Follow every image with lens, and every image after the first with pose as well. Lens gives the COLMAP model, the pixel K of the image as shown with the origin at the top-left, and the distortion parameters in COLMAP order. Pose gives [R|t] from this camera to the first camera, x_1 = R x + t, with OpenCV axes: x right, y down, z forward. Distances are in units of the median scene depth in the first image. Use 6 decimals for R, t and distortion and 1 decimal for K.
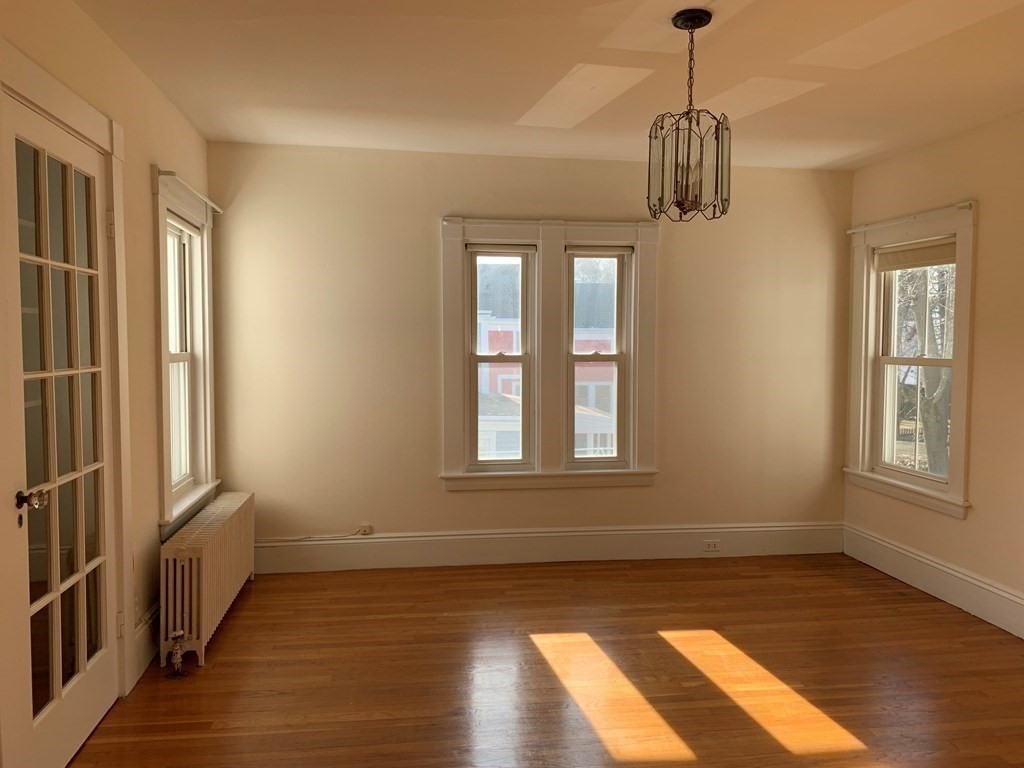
lens RADIAL K [[789.7, 0, 509.8], [0, 789.7, 381.0], [0, 0, 1]] dist [0.091301, -0.096504]
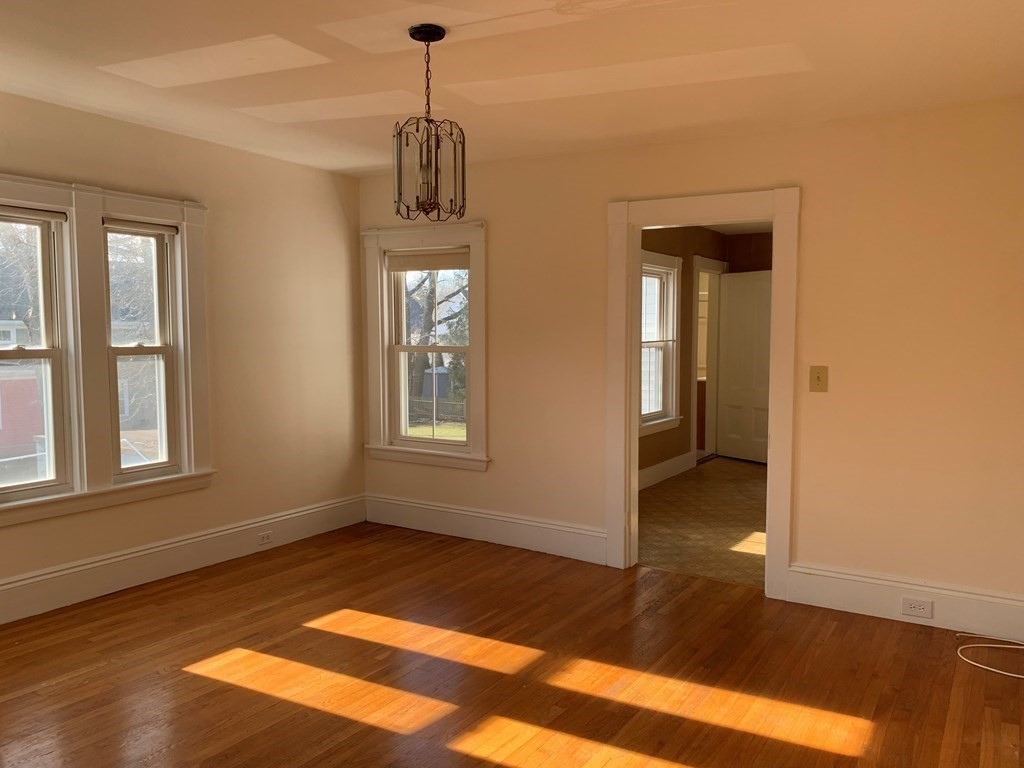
lens RADIAL K [[808.3, 0, 489.8], [0, 808.3, 382.7], [0, 0, 1]] dist [0.086557, -0.105654]
pose [[0.667620, -0.050131, 0.742812, -0.318832], [0.041031, 0.998692, 0.030523, -0.006269], [-0.743370, 0.010101, 0.668804, 0.117417]]
